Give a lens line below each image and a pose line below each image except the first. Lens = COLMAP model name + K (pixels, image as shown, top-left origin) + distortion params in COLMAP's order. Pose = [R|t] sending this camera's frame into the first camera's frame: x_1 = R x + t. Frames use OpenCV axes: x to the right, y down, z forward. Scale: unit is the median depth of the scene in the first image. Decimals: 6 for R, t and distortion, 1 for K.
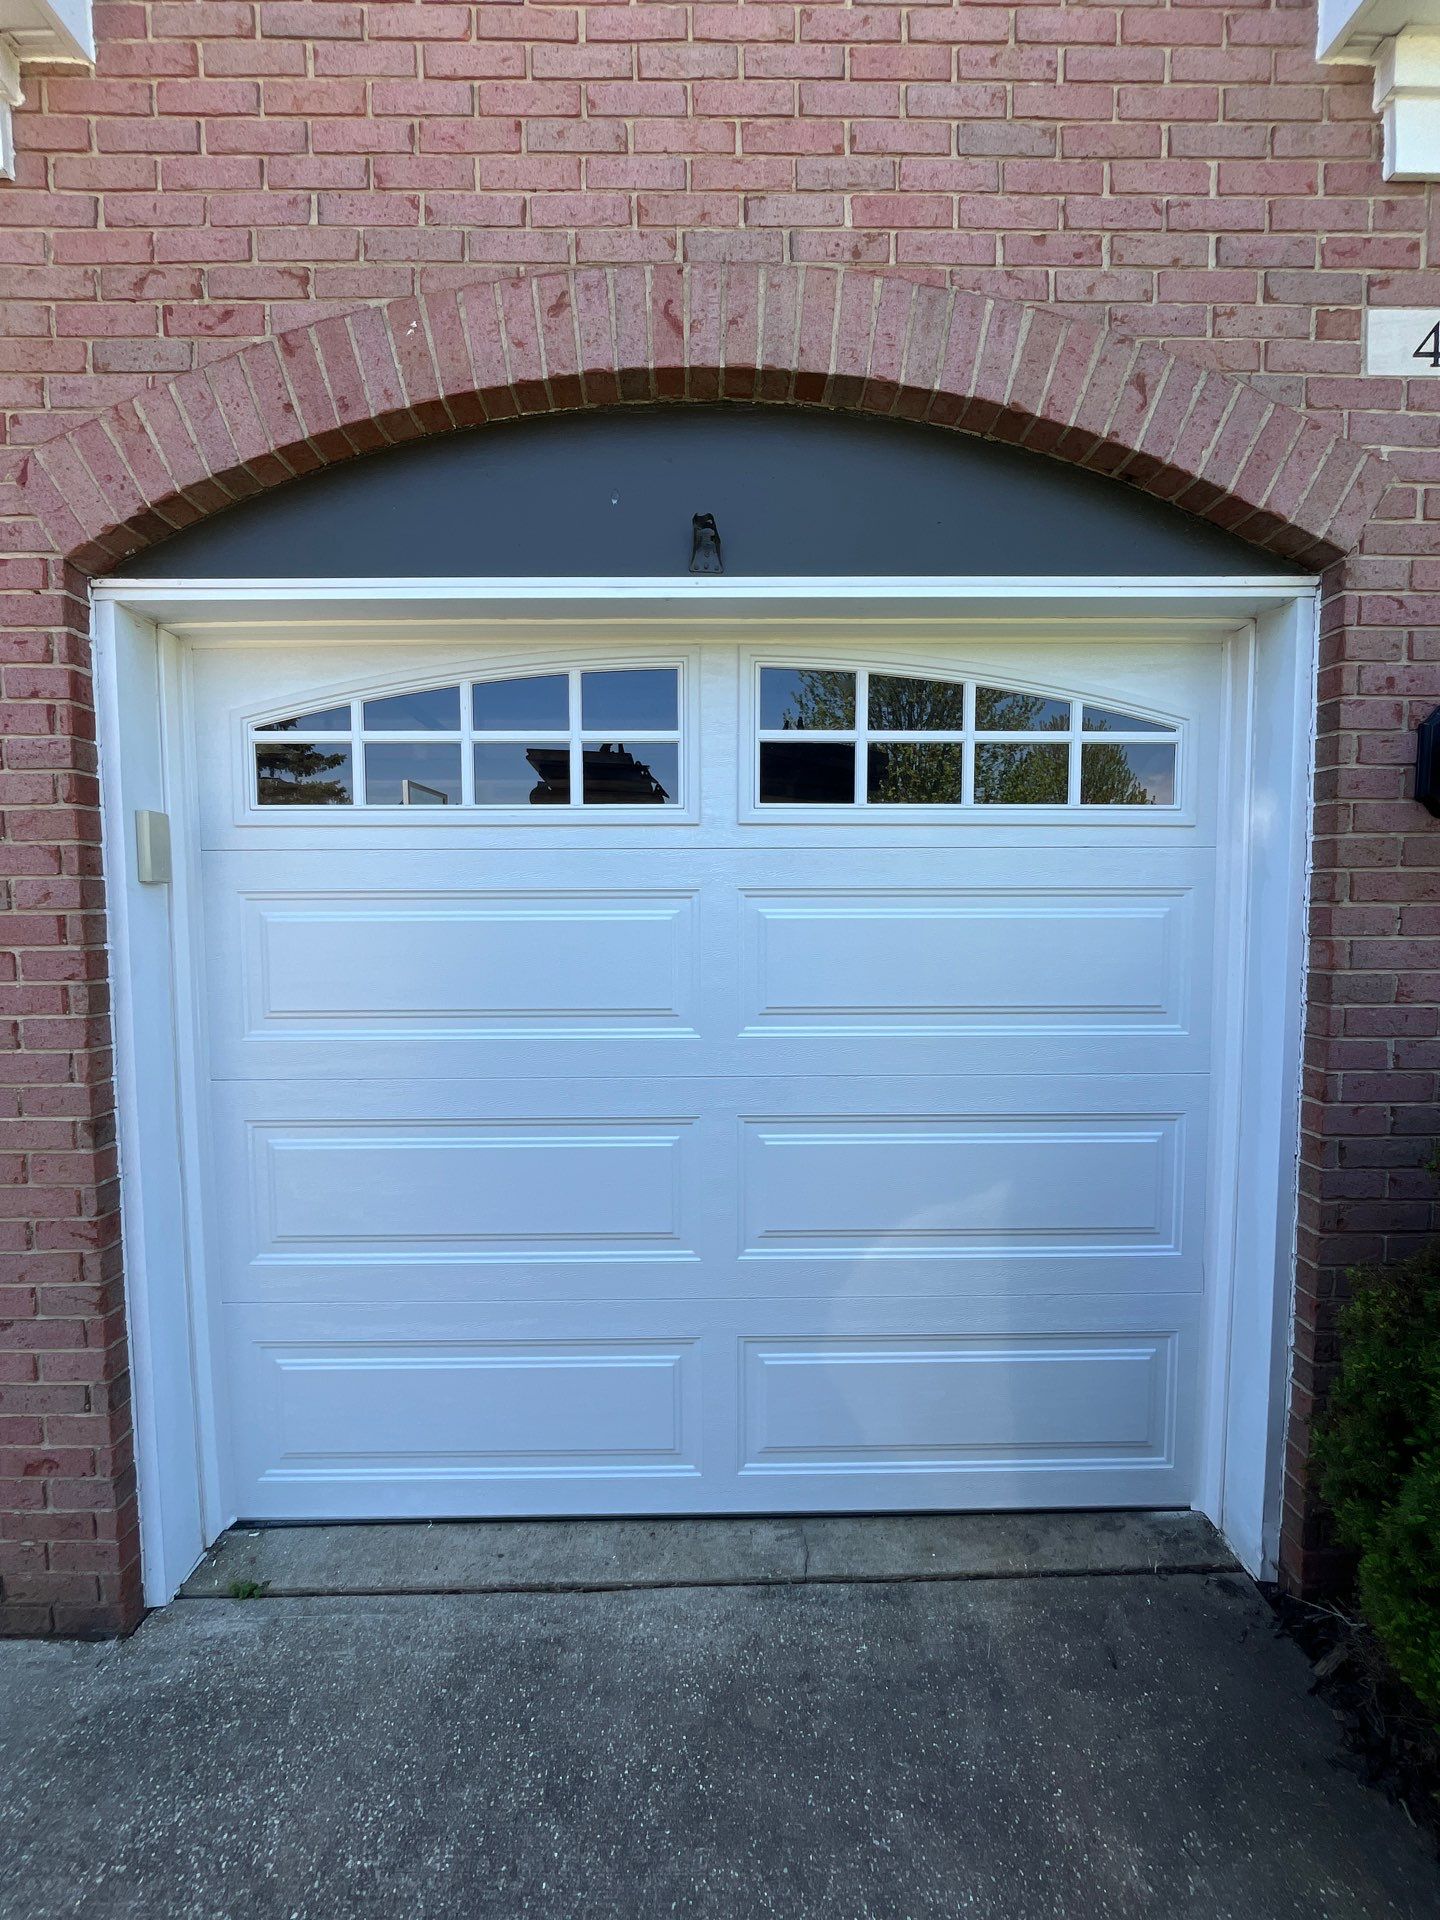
lens RADIAL K [[770.1, 0, 719.8], [0, 770.1, 955.3], [0, 0, 1]] dist [-0.004633, -0.000299]
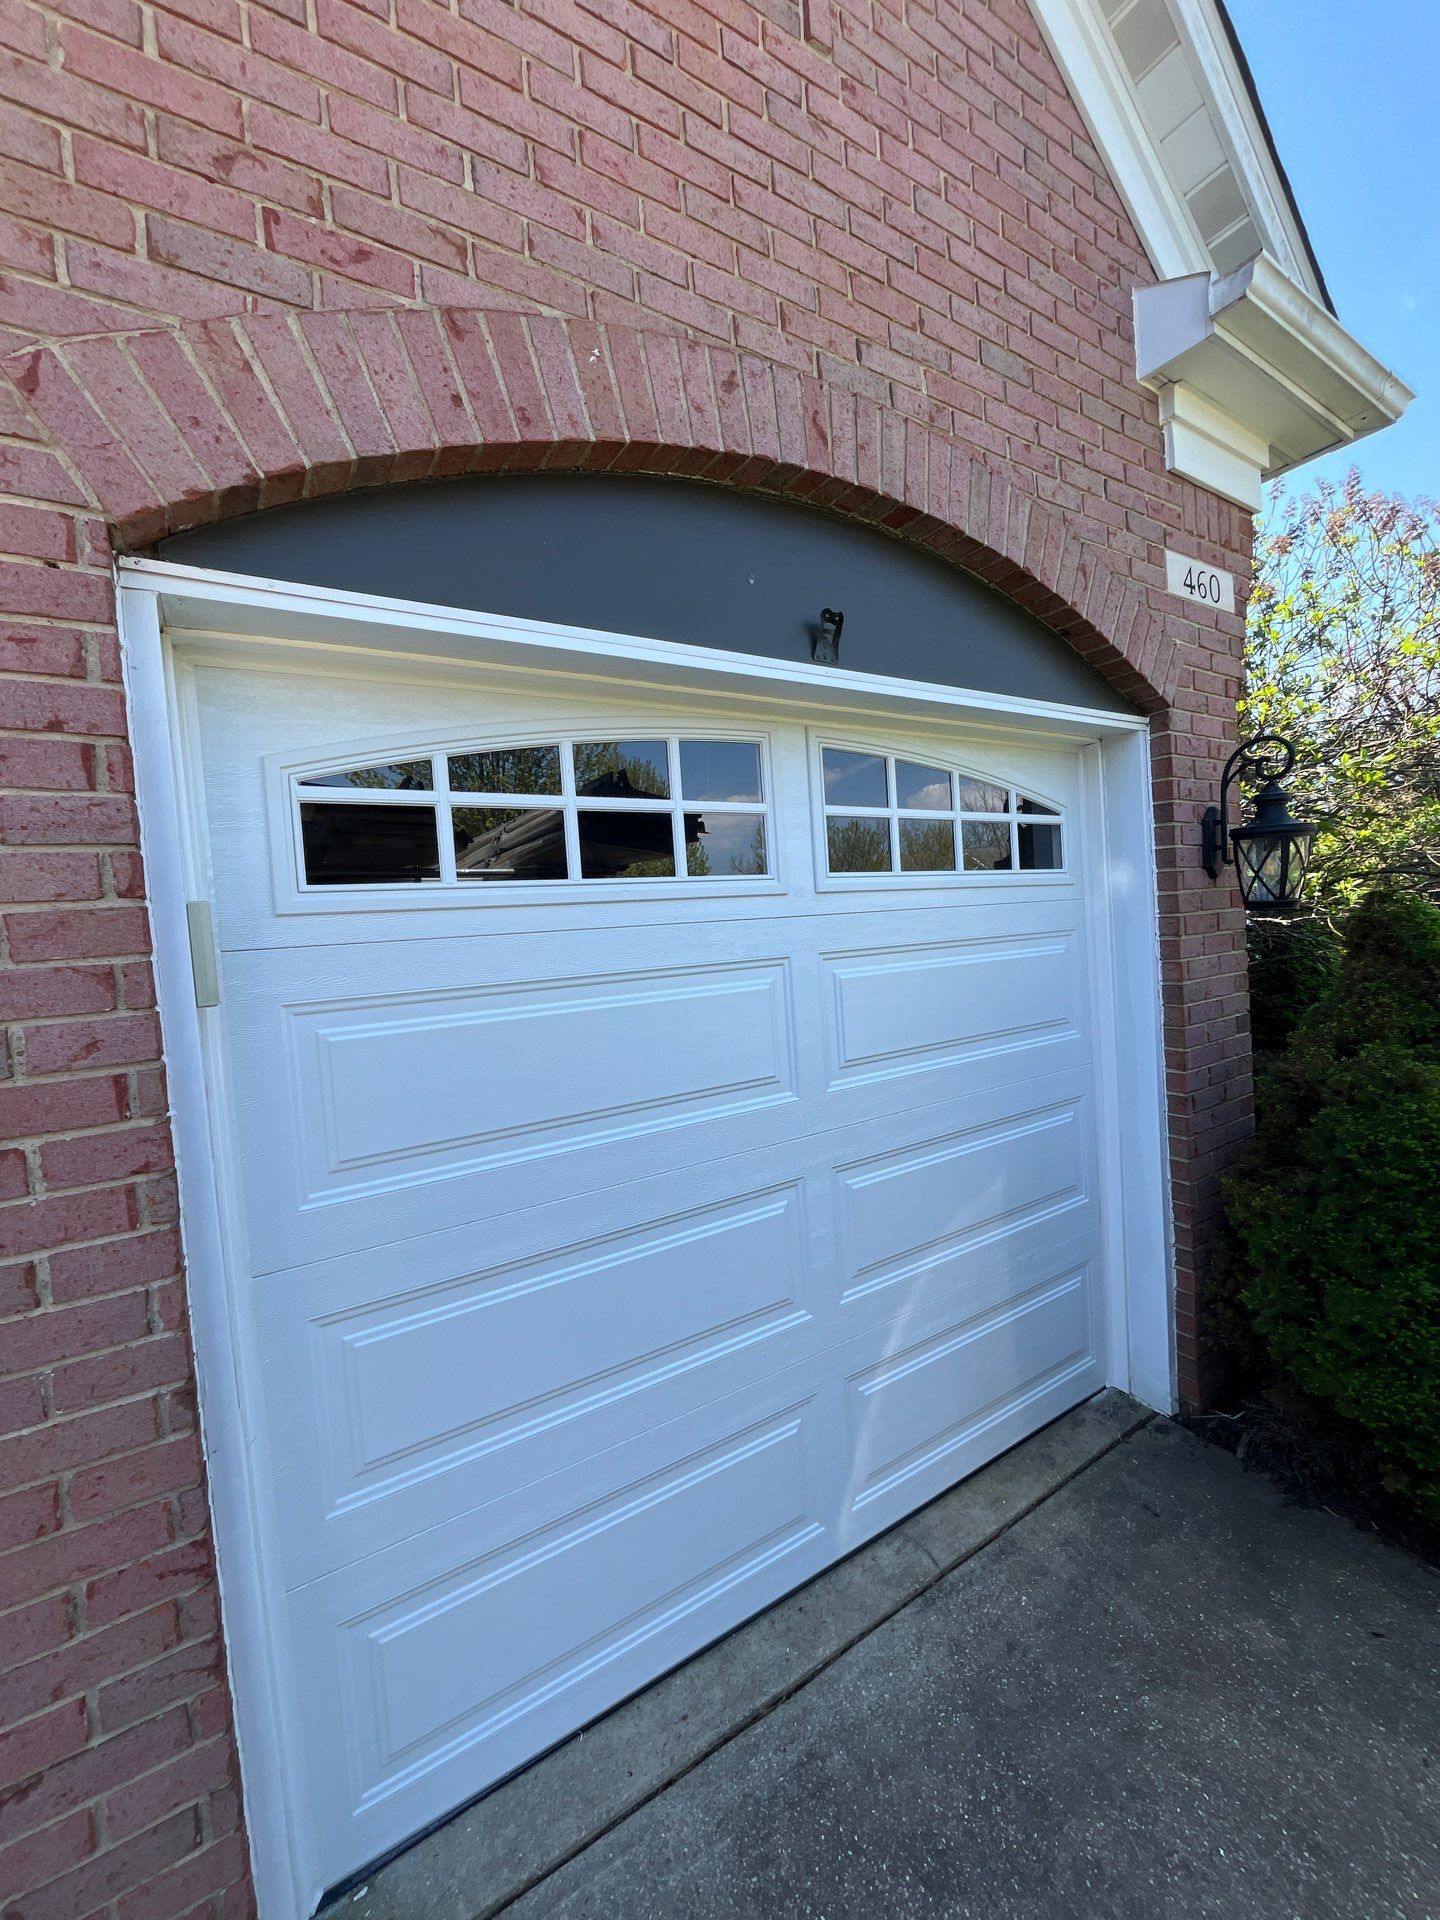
lens RADIAL K [[770.1, 0, 716.6], [0, 770.1, 956.9], [0, 0, 1]] dist [-0.004633, -0.000299]
pose [[0.849777, -0.072064, 0.522193, -0.768804], [0.091749, 0.995711, -0.011896, -0.096875], [-0.519096, 0.058020, 0.852744, 0.201337]]
